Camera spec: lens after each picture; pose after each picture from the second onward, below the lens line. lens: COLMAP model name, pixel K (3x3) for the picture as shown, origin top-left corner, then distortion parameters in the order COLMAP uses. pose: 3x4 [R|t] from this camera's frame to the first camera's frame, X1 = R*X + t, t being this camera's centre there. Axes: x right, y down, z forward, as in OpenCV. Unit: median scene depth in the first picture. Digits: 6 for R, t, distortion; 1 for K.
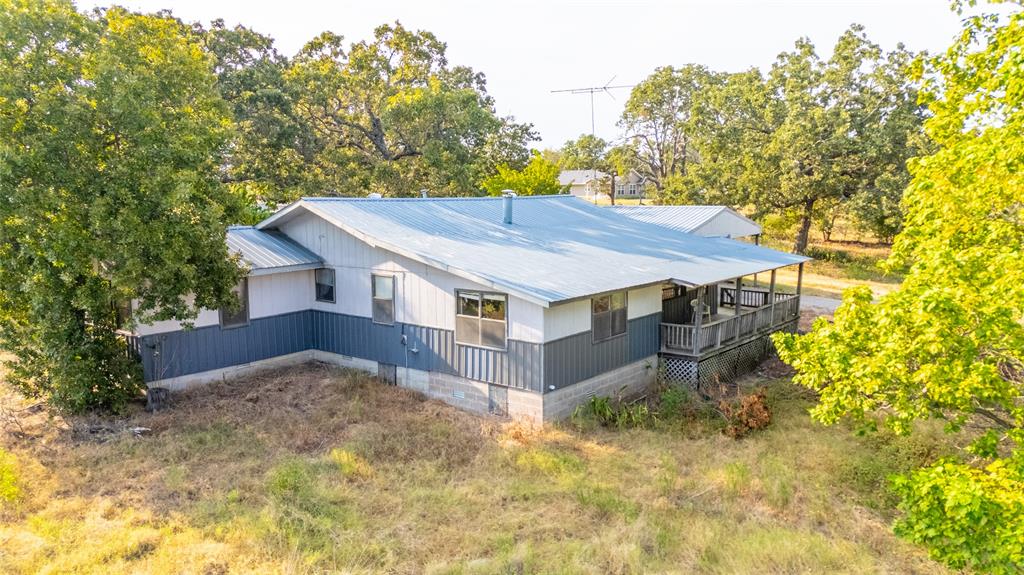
lens RADIAL K [[761.2, 0, 508.3], [0, 761.2, 266.4], [0, 0, 1]] dist [0.061986, -0.057501]
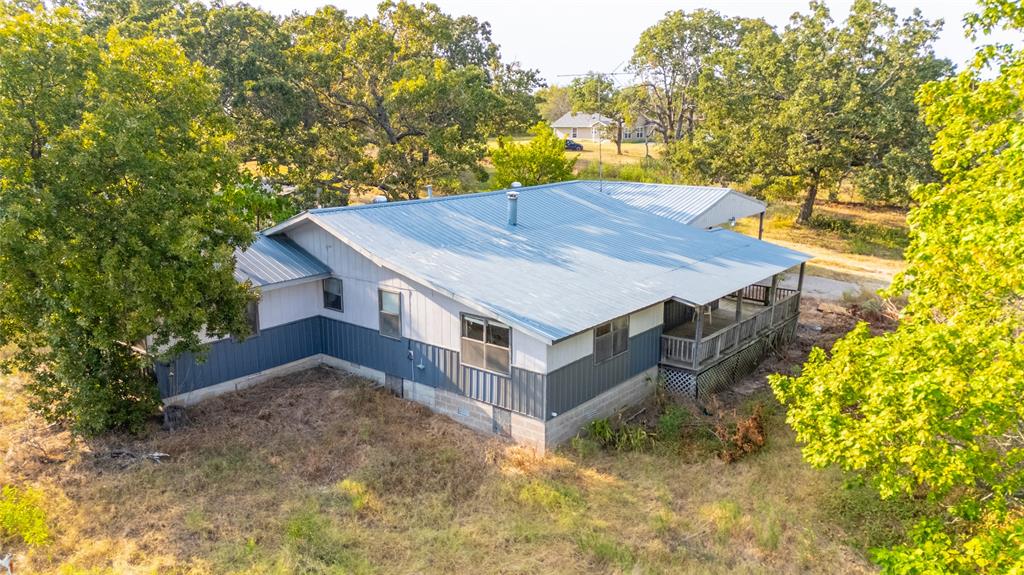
lens RADIAL K [[761.2, 0, 508.5], [0, 761.2, 269.0], [0, 0, 1]] dist [0.061986, -0.057501]
pose [[0.999965, 0.006392, -0.005344, -0.000175], [-0.005835, 0.995117, 0.098525, -0.133150], [0.005947, -0.098491, 0.995120, -0.010232]]
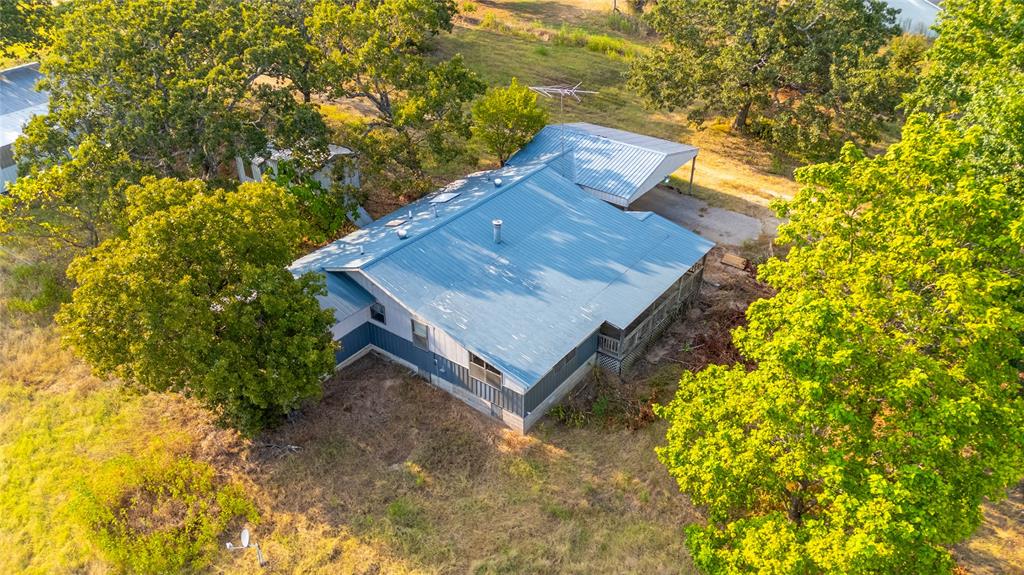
lens RADIAL K [[761.2, 0, 508.7], [0, 761.2, 280.4], [0, 0, 1]] dist [0.061986, -0.057501]
pose [[0.999432, -0.020624, 0.026663, -0.025769], [0.007323, 0.904938, 0.425480, -0.801845], [-0.032904, -0.425043, 0.904575, -0.400747]]
